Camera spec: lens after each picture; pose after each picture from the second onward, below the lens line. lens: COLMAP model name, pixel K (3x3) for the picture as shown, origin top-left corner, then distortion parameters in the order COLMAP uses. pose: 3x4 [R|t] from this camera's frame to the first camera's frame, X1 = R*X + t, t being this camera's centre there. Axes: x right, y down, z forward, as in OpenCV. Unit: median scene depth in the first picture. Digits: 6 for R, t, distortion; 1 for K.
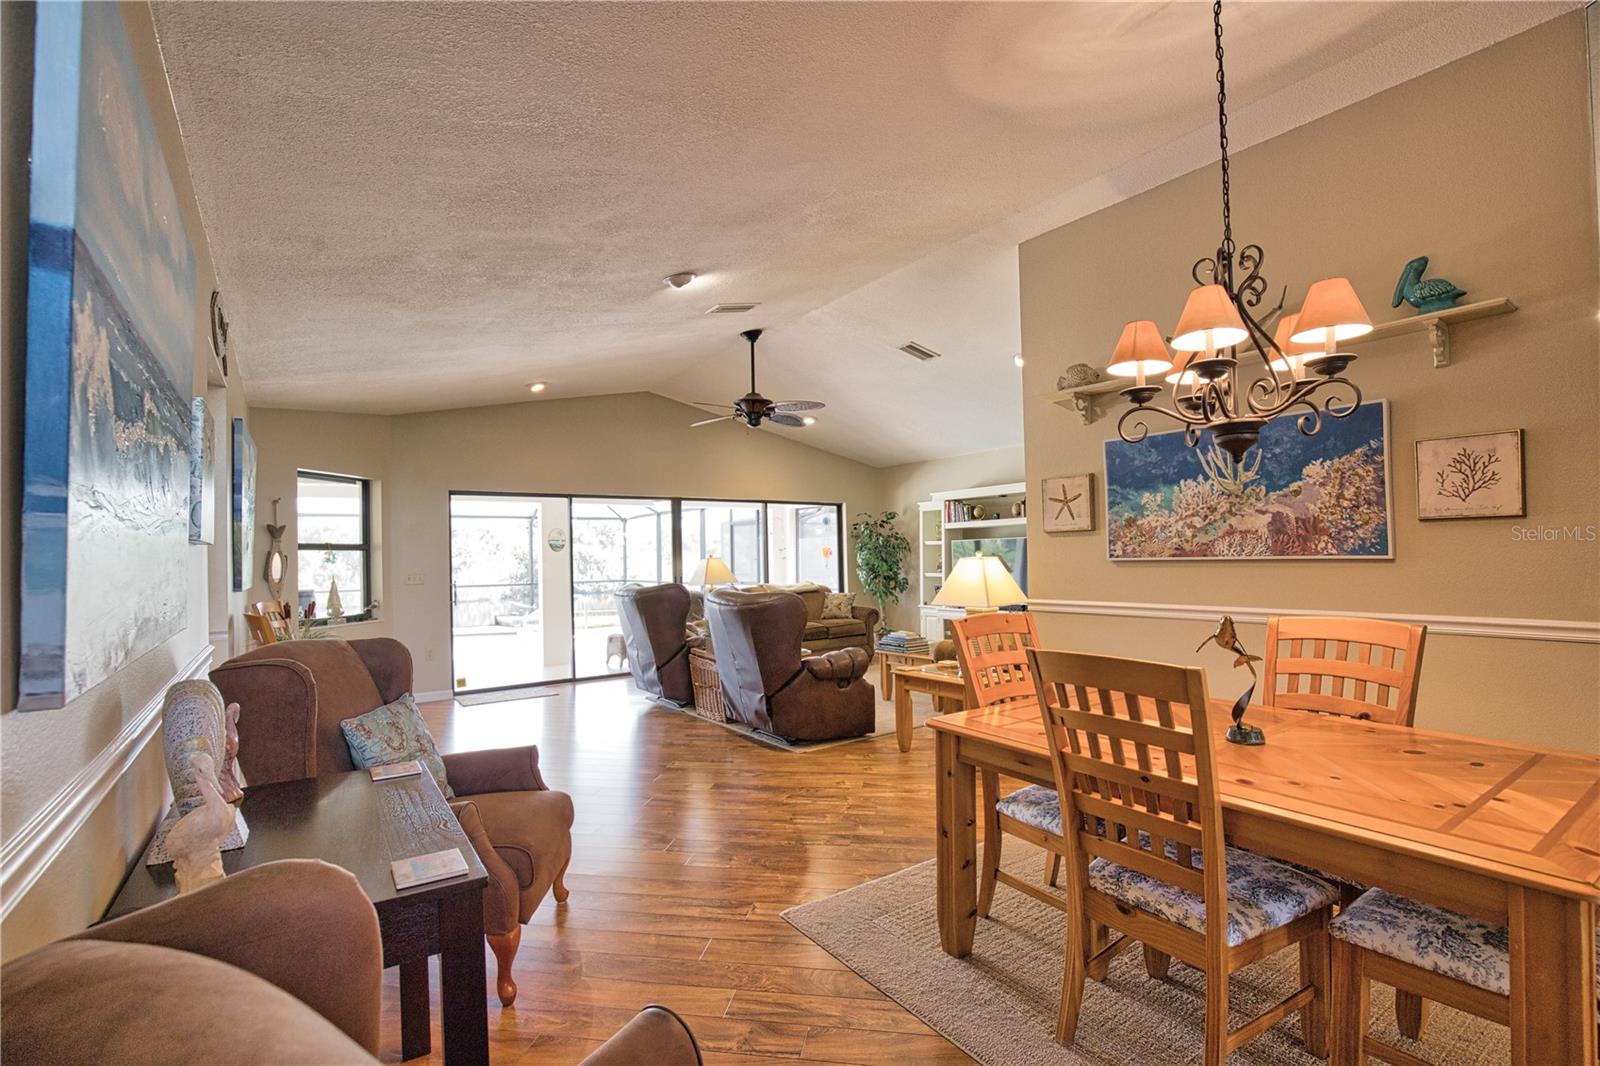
lens RADIAL K [[745.8, 0, 807.1], [0, 745.8, 528.7], [0, 0, 1]] dist [-0.032281, 0.000798]
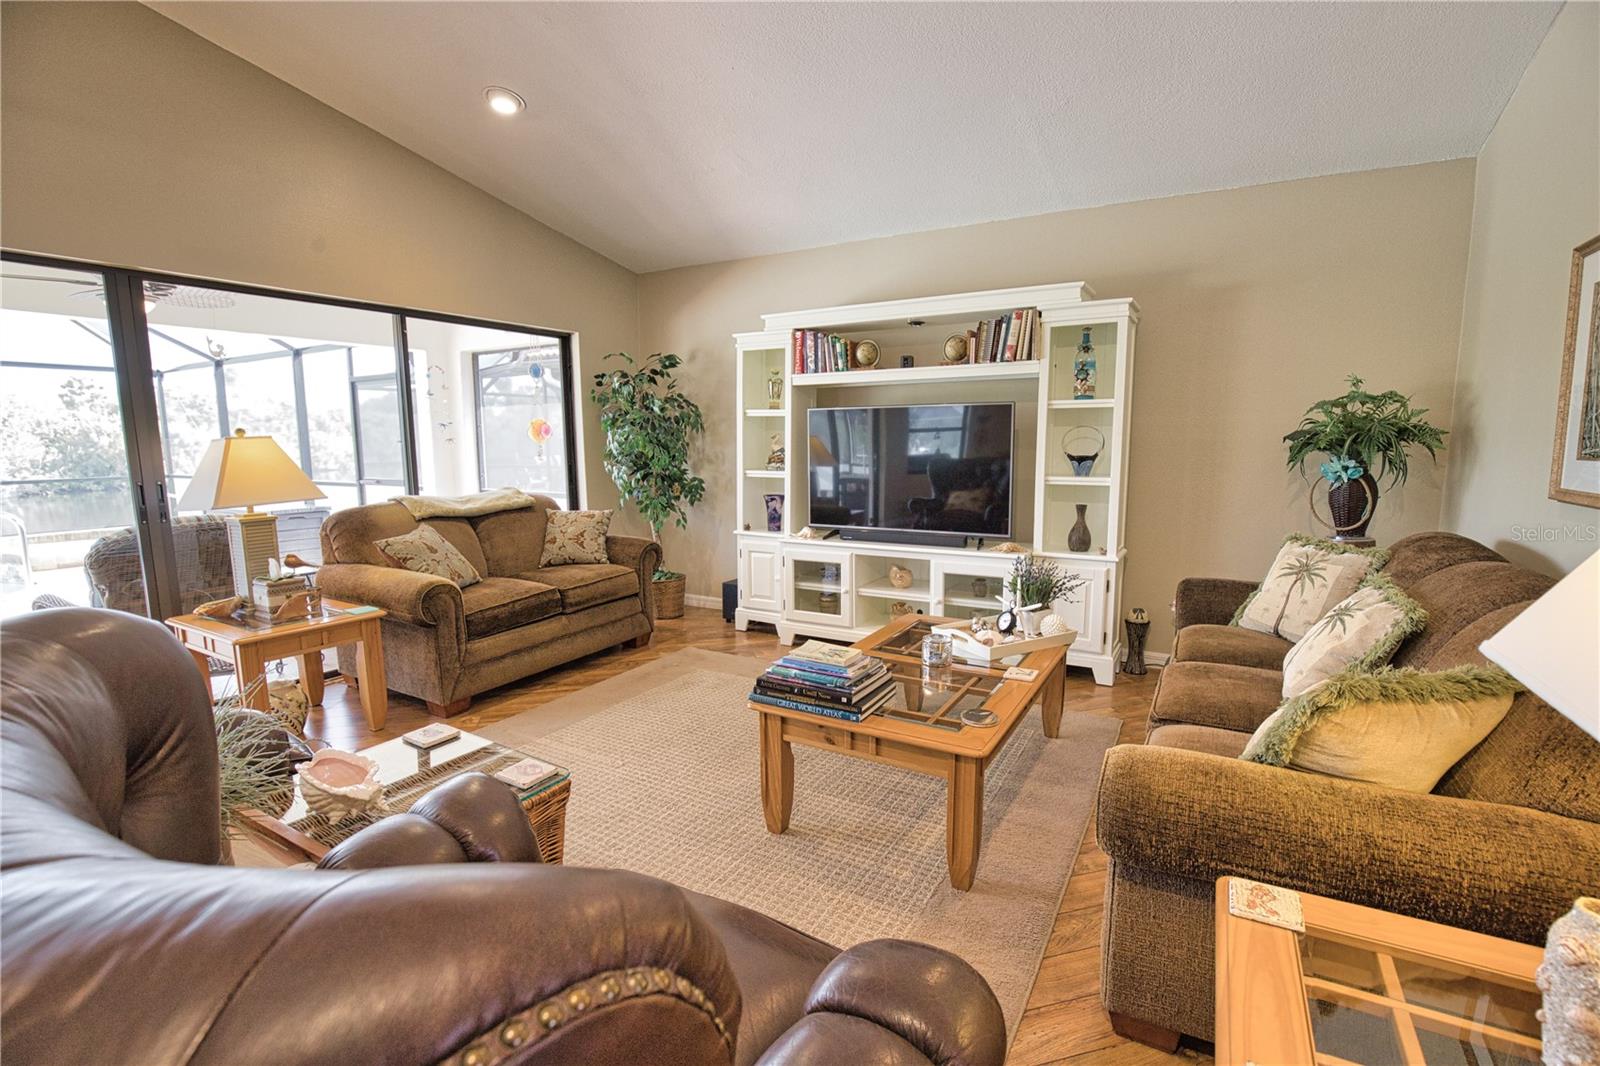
lens RADIAL K [[745.8, 0, 815.6], [0, 745.8, 540.1], [0, 0, 1]] dist [-0.032281, 0.000798]
pose [[0.910846, -0.041160, 0.410690, -0.016419], [-0.028816, 0.986246, 0.162752, 0.020073], [-0.411740, -0.160076, 0.897132, 0.483978]]
